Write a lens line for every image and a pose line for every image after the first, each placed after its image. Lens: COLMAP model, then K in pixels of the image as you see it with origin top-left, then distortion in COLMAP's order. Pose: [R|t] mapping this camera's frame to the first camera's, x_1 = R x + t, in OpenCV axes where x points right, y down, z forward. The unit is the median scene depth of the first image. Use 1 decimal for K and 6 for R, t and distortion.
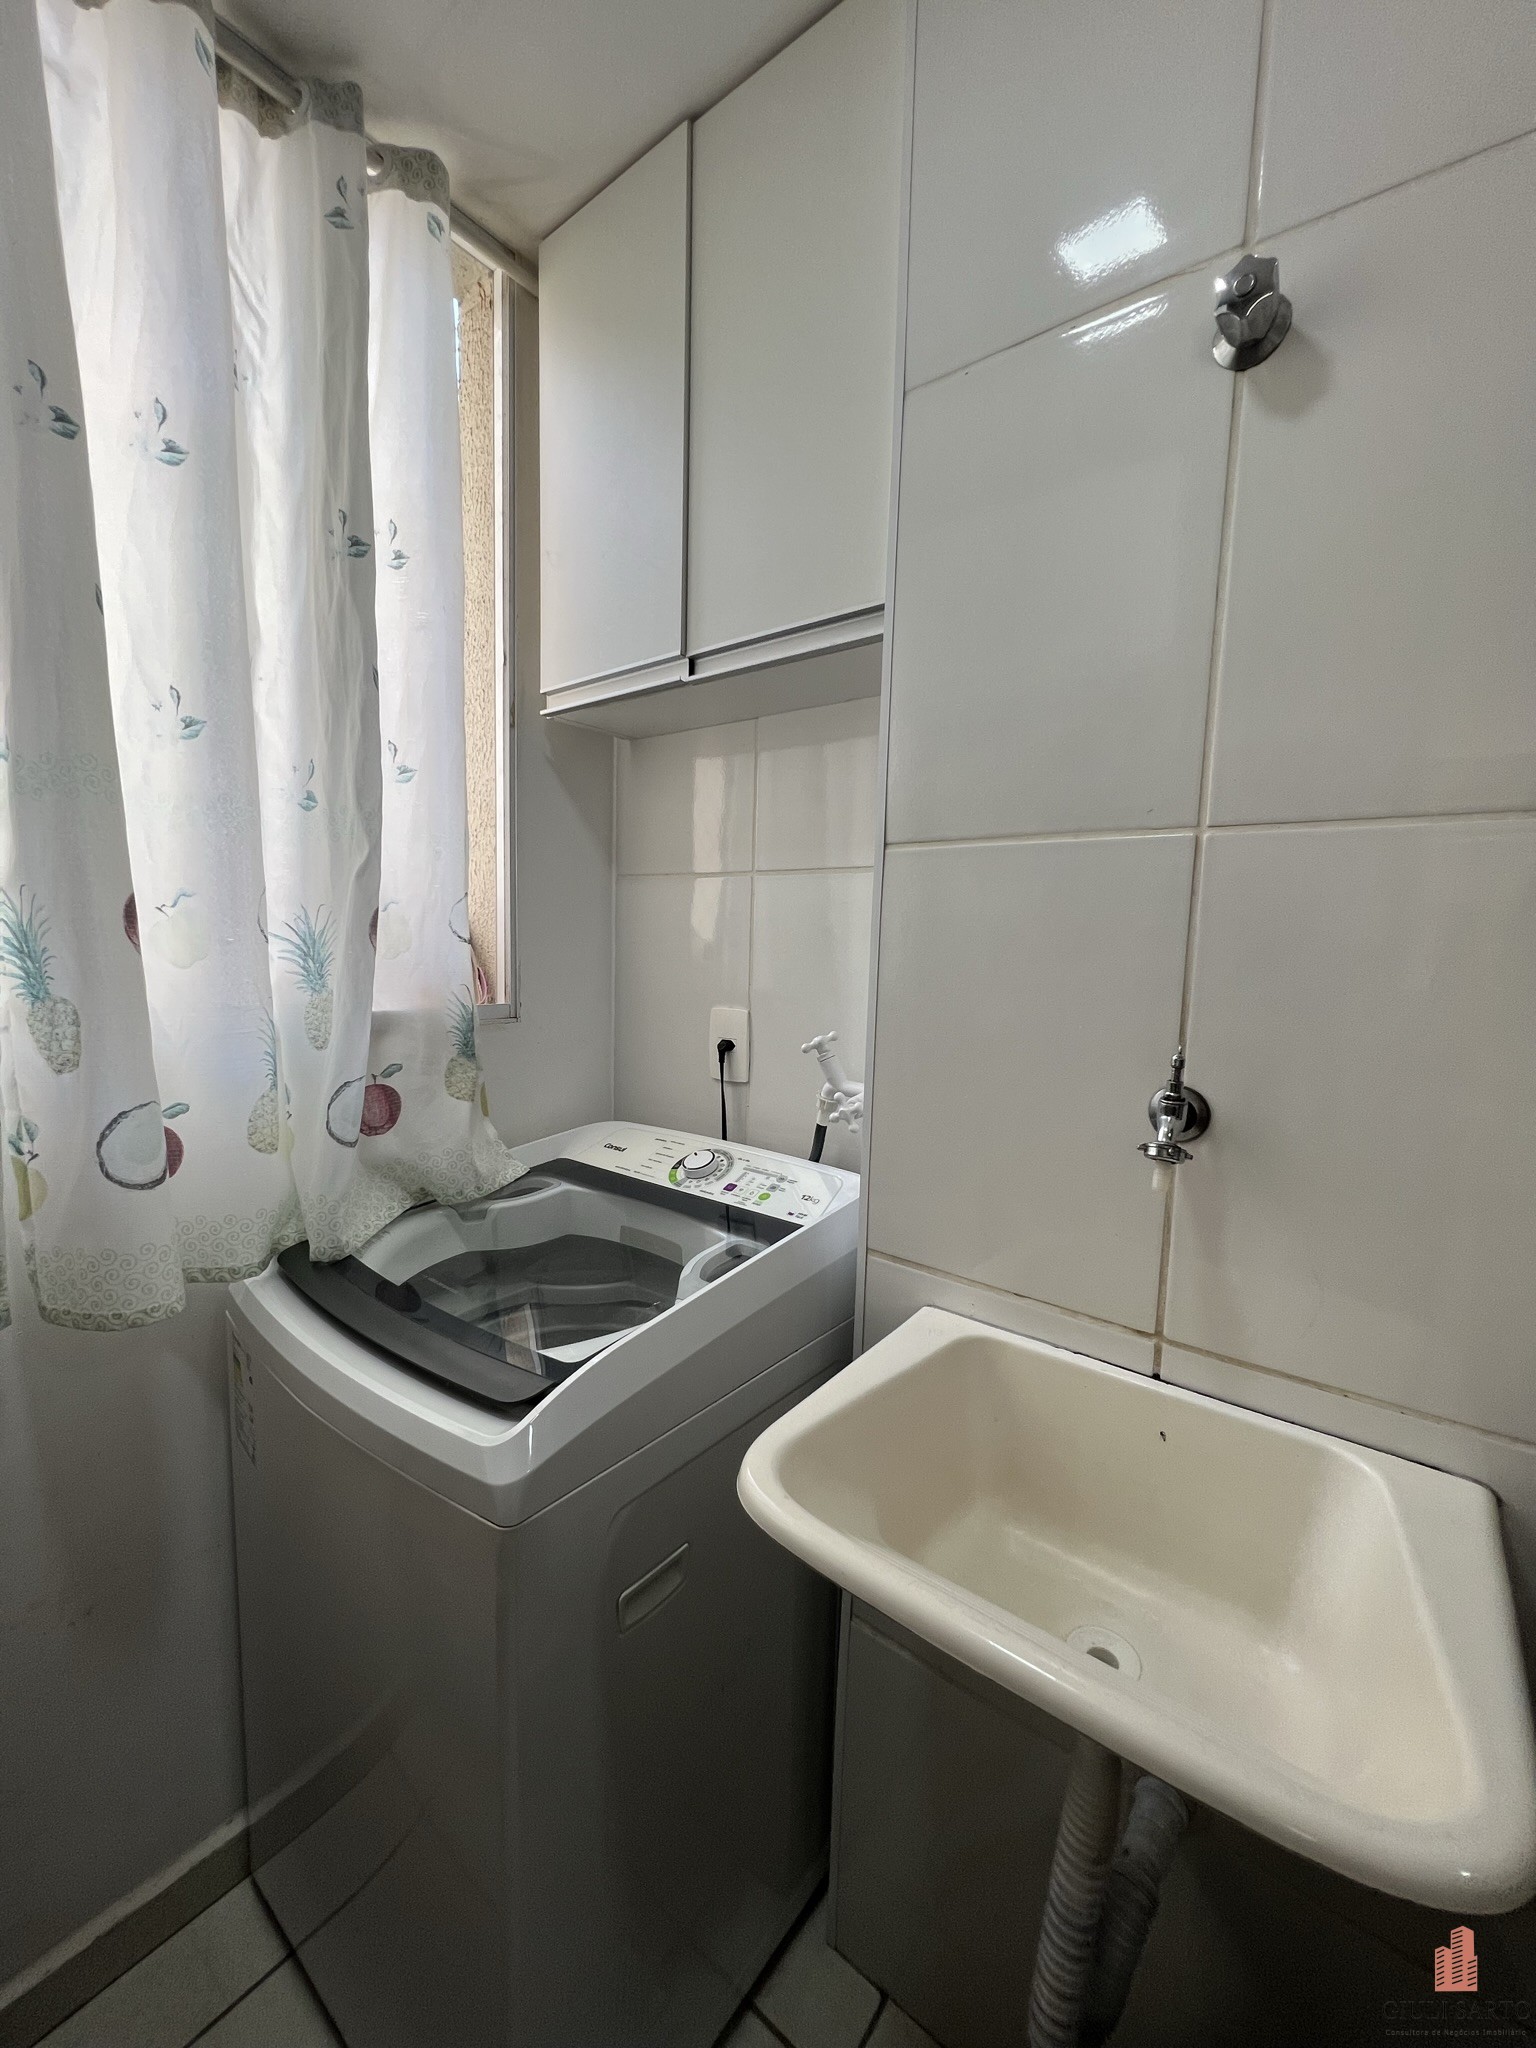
lens RADIAL K [[823.1, 0, 762.1], [0, 823.1, 1026.5], [0, 0, 1]] dist [-0.003027, 0.001127]
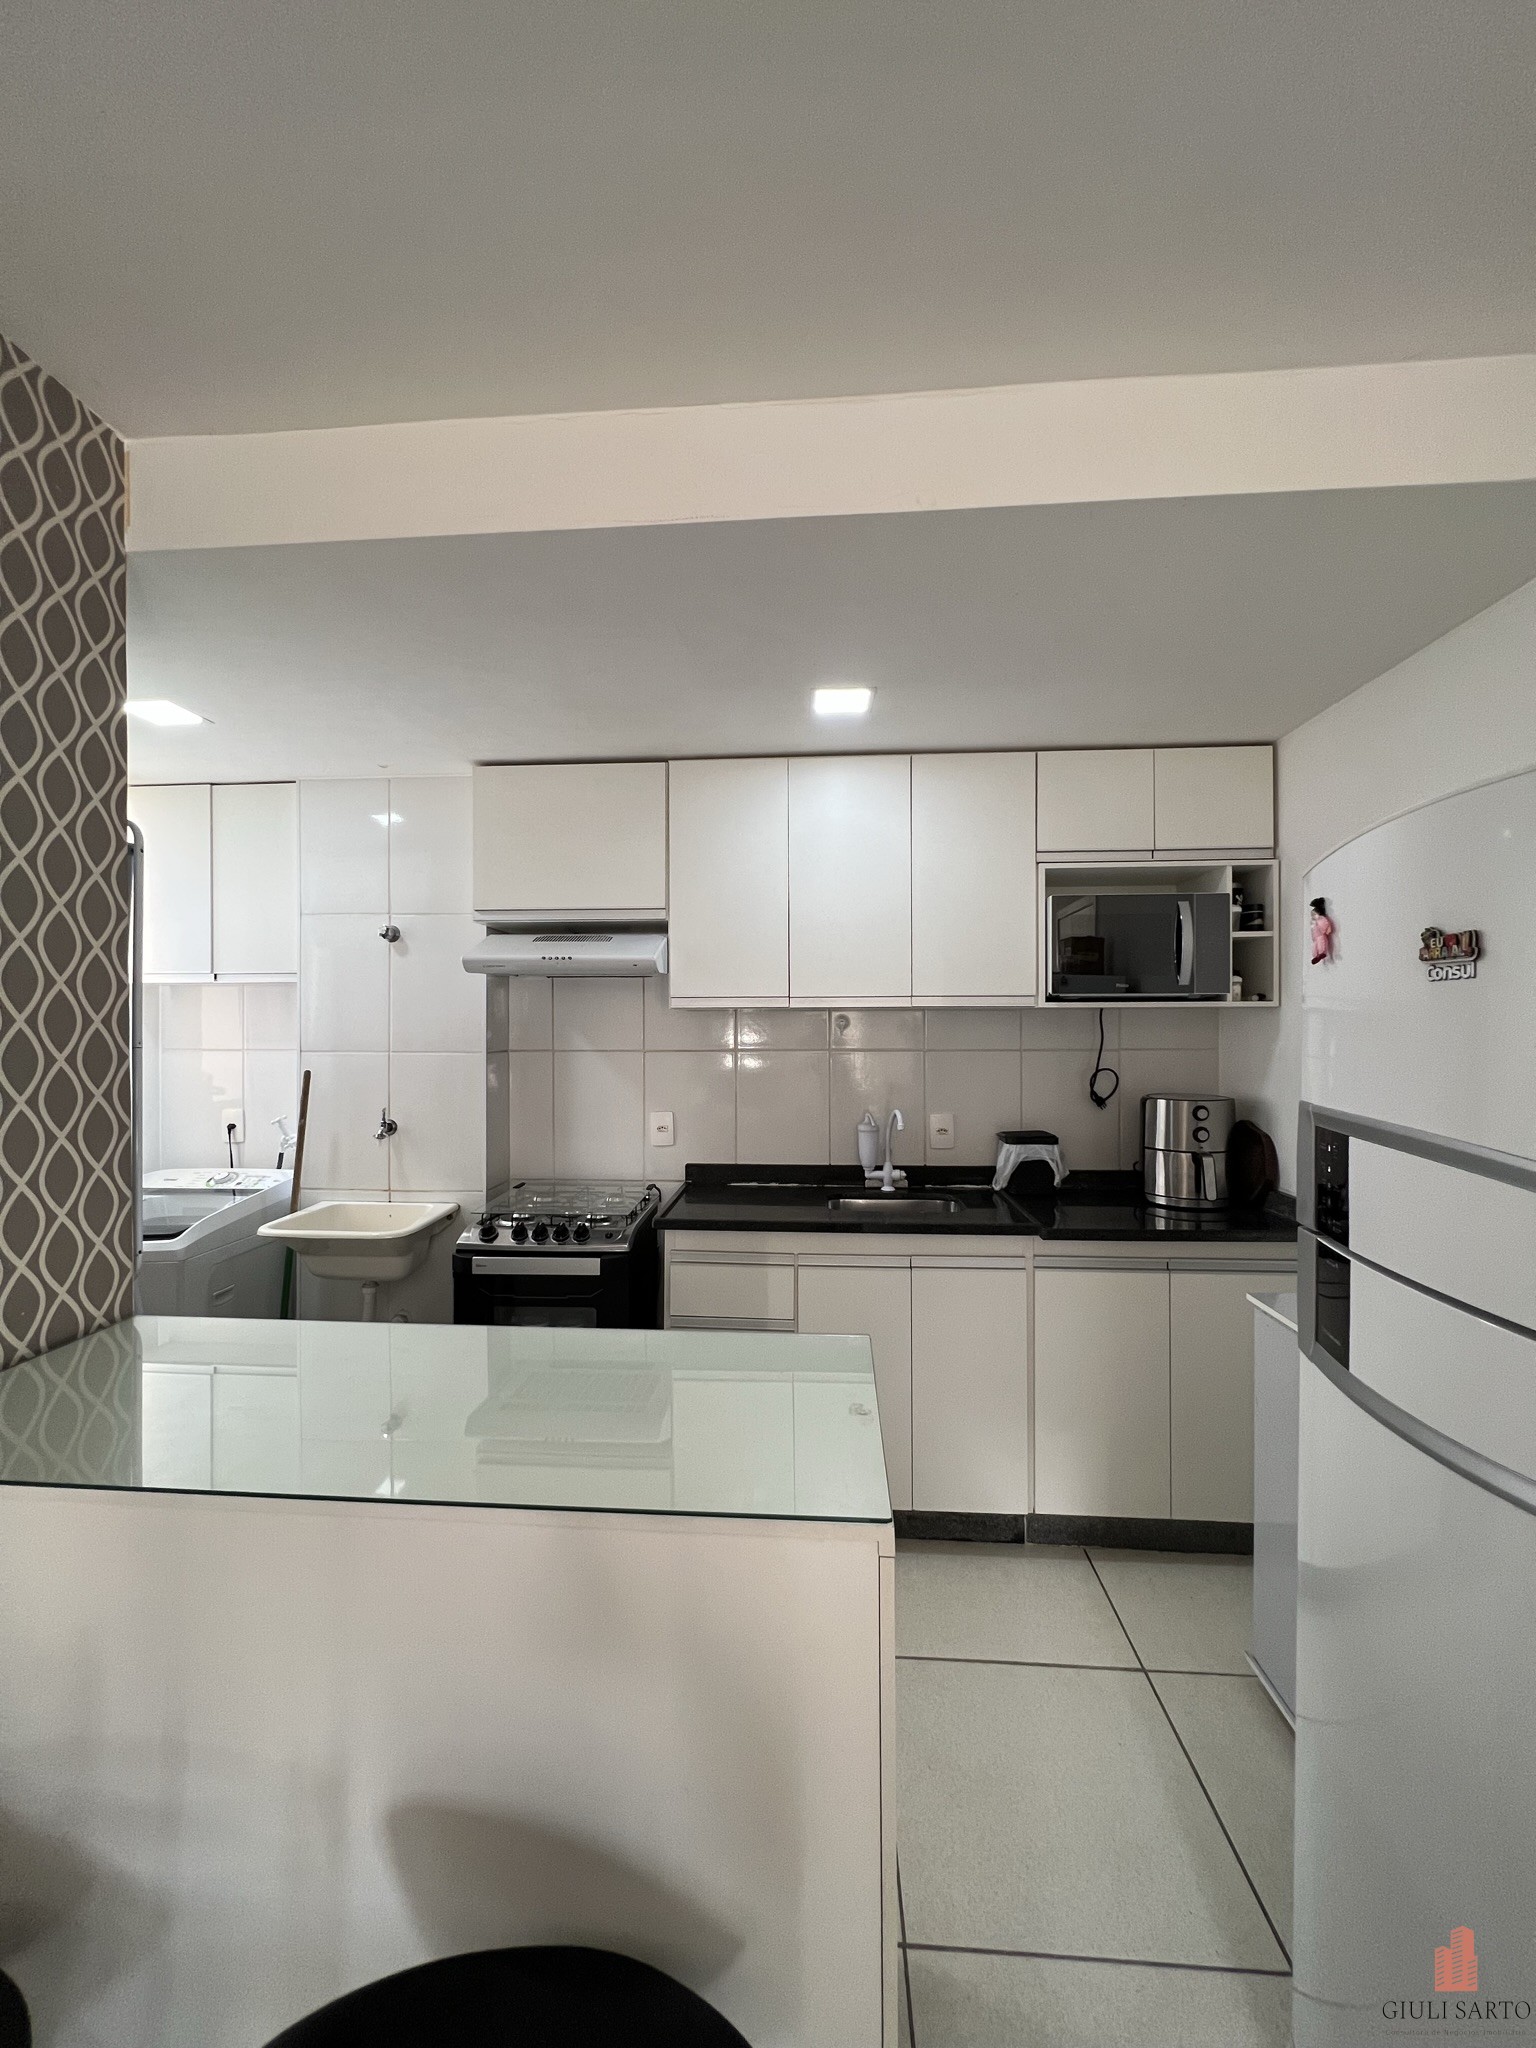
lens RADIAL K [[823.1, 0, 762.1], [0, 823.1, 1026.5], [0, 0, 1]] dist [-0.003027, 0.001127]
pose [[0.826925, -0.028646, 0.561582, -0.110461], [0.080299, 0.994482, -0.067511, 0.023073], [-0.556549, 0.100922, 0.824662, -1.888897]]
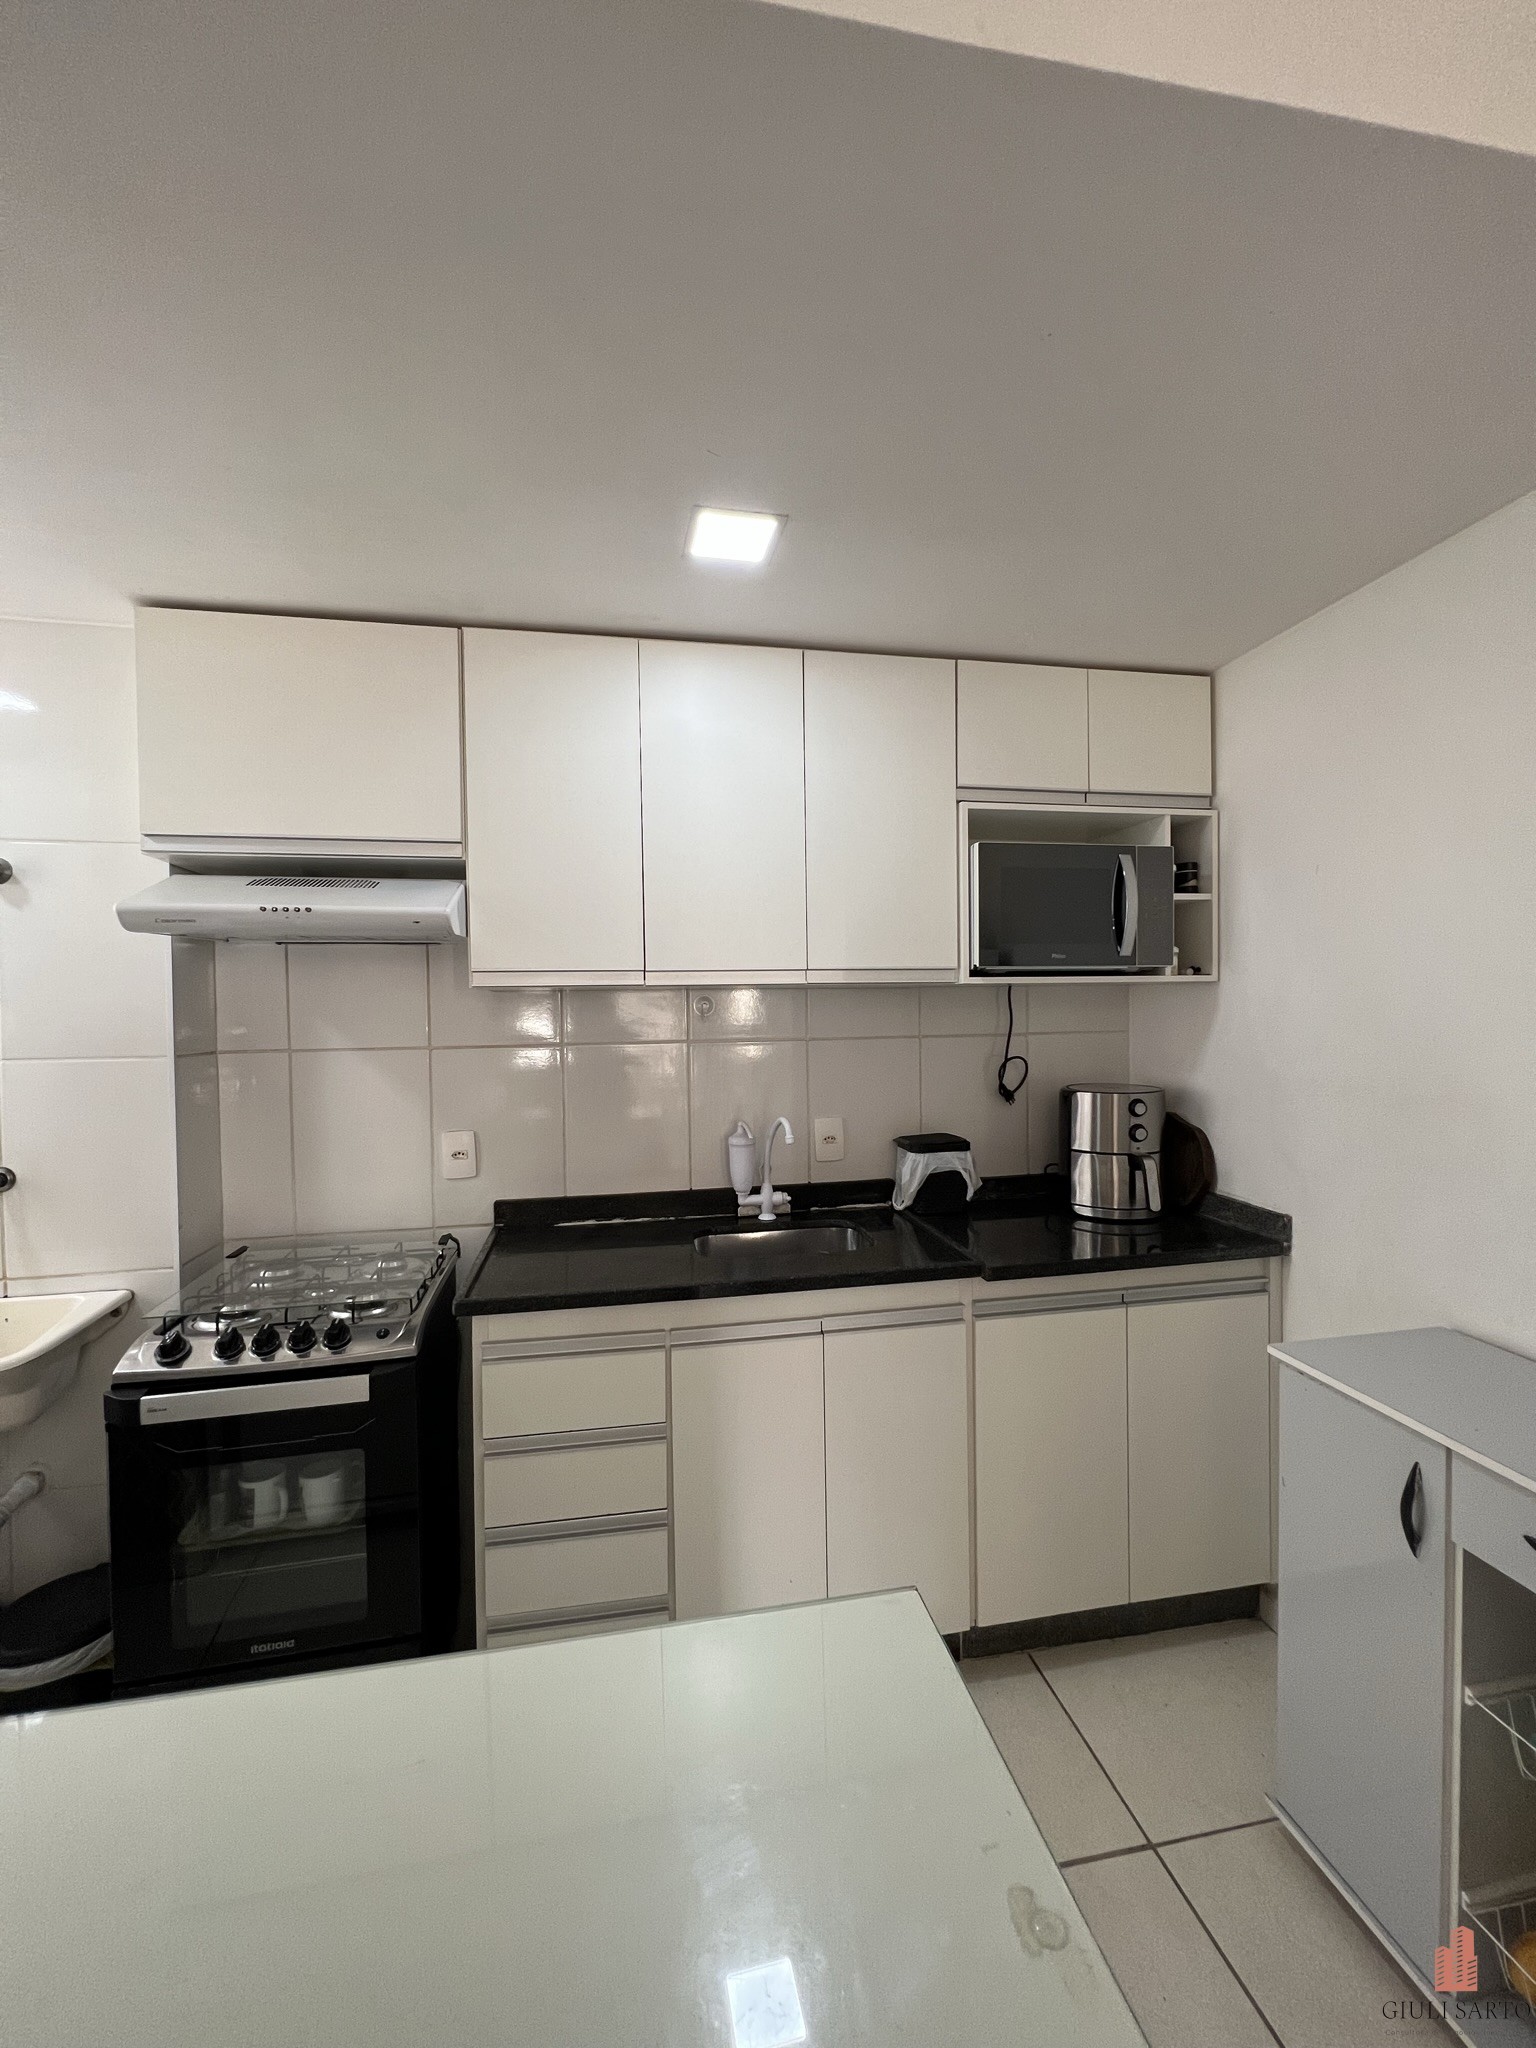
lens RADIAL K [[823.1, 0, 762.1], [0, 823.1, 1026.5], [0, 0, 1]] dist [-0.003027, 0.001127]
pose [[0.660083, -0.052469, 0.749358, 0.125405], [0.106586, 0.994007, -0.024288, -0.025468], [-0.743593, 0.095903, 0.661719, -1.361454]]
